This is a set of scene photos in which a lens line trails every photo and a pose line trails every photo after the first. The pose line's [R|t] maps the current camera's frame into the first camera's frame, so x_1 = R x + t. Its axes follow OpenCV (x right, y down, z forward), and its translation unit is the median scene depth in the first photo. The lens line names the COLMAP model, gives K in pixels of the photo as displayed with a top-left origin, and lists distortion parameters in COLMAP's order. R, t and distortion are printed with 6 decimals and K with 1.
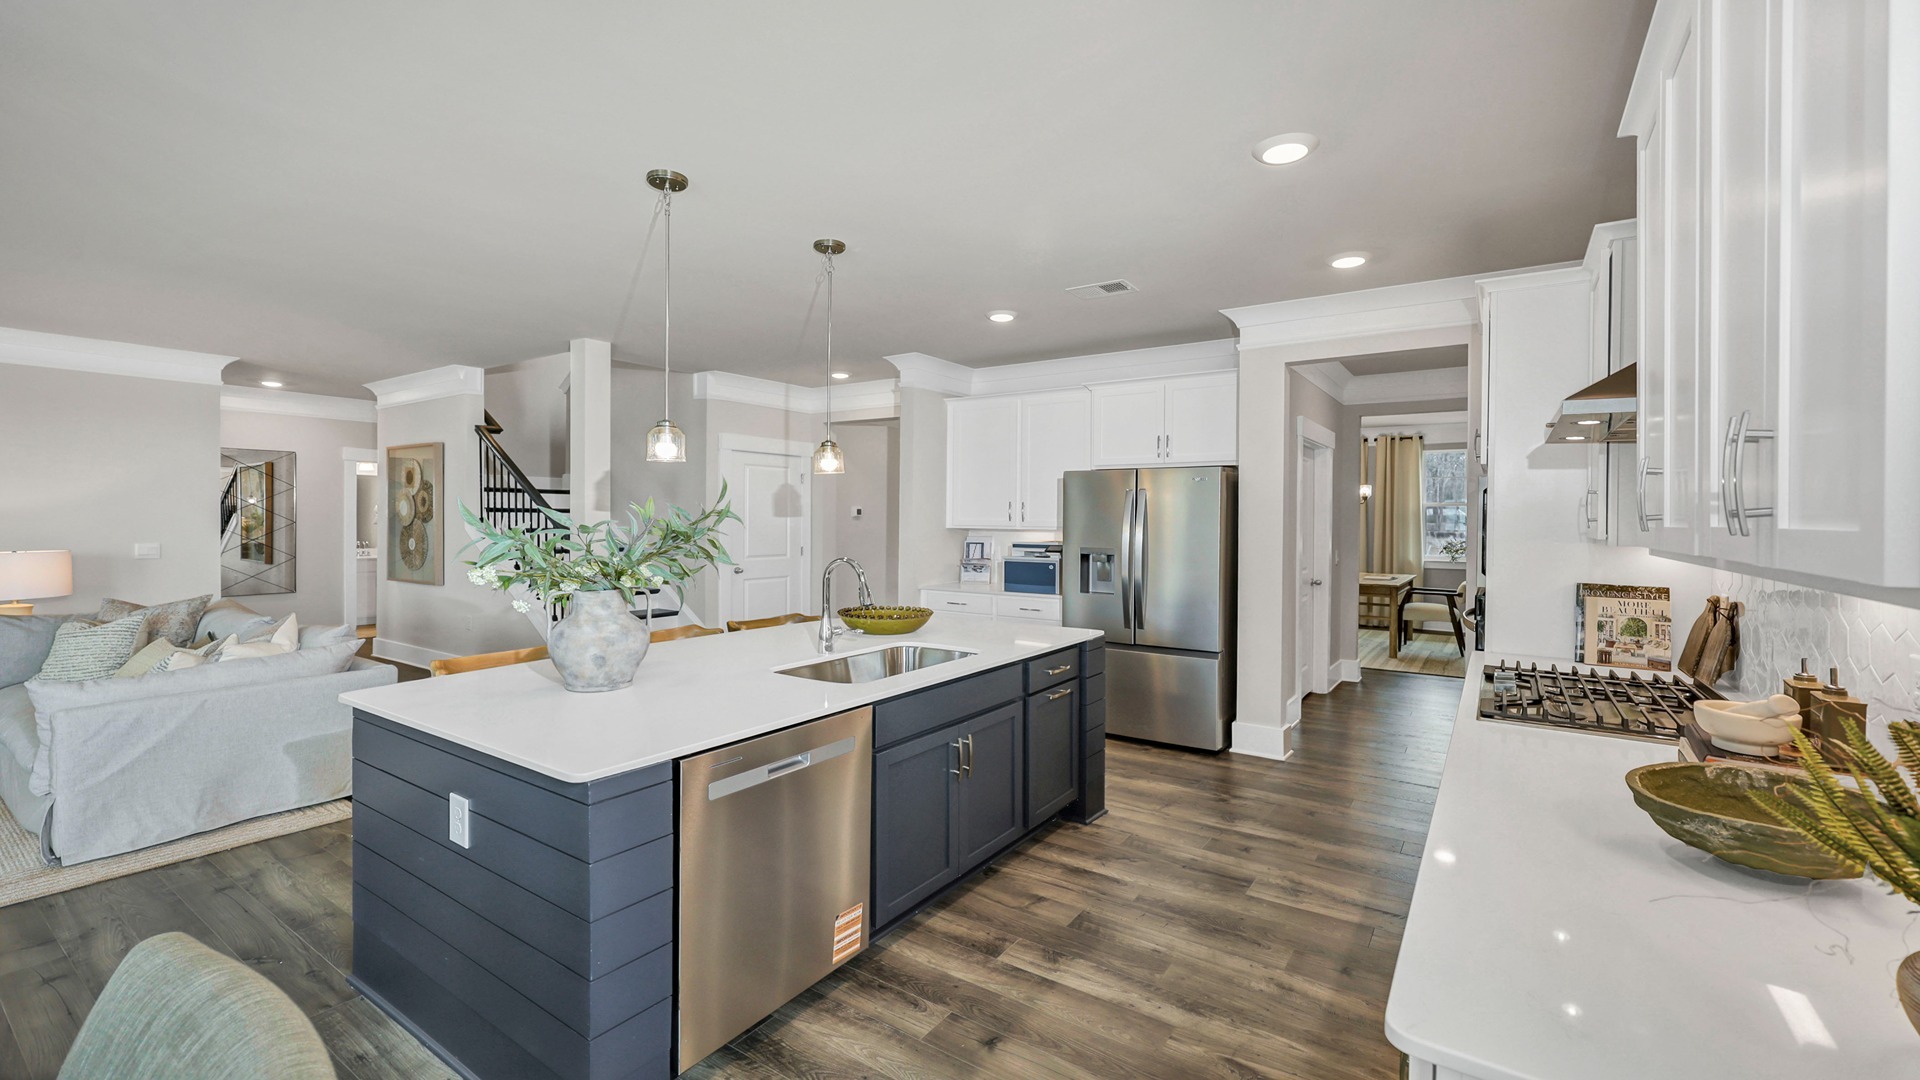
lens RADIAL K [[807.2, 0, 960.0], [0, 807.2, 540.0], [0, 0, 1]] dist [-0.001239, -0.000124]
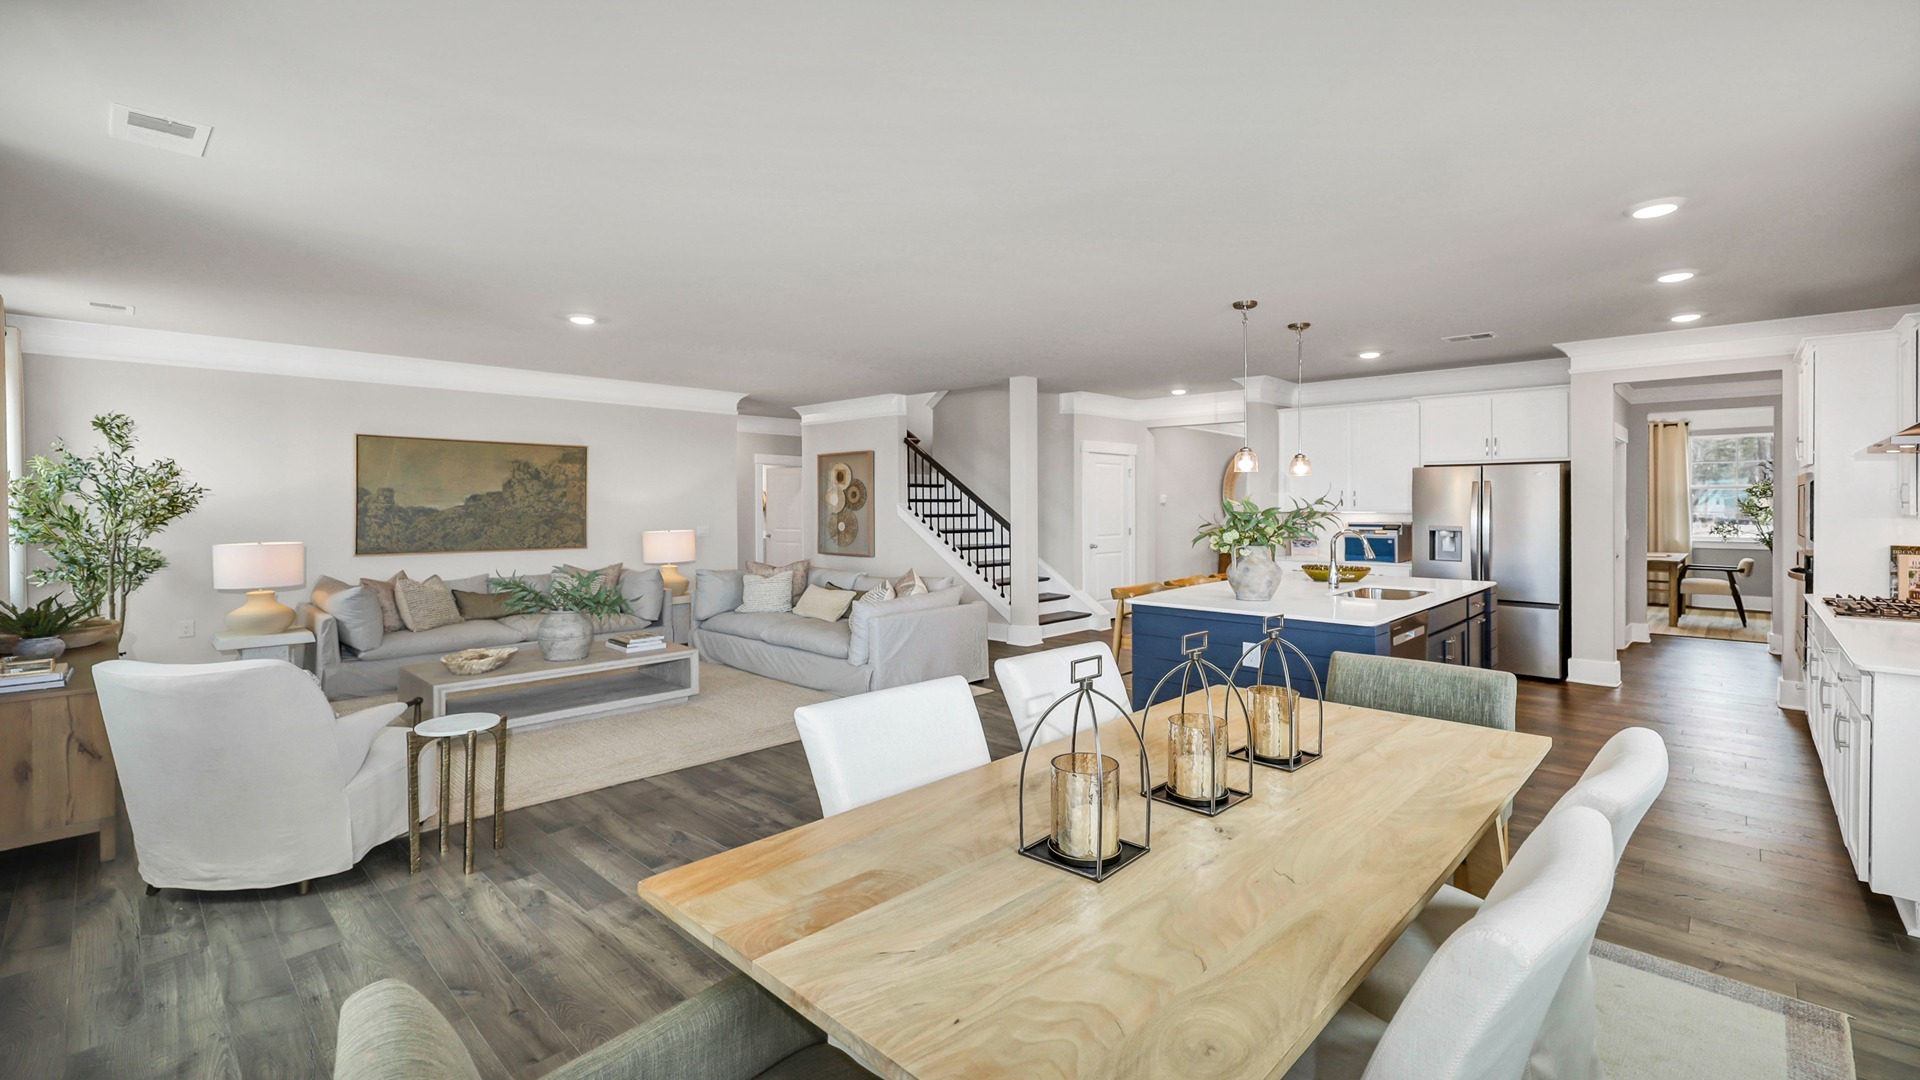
lens RADIAL K [[816.5, 0, 954.2], [0, 816.5, 519.6], [0, 0, 1]] dist [0.001156, 0.000208]
pose [[0.984697, -0.004689, -0.174212, -0.294325], [0.003130, 0.999953, -0.009221, 0.007330], [0.174247, 0.008535, 0.984665, -0.342670]]
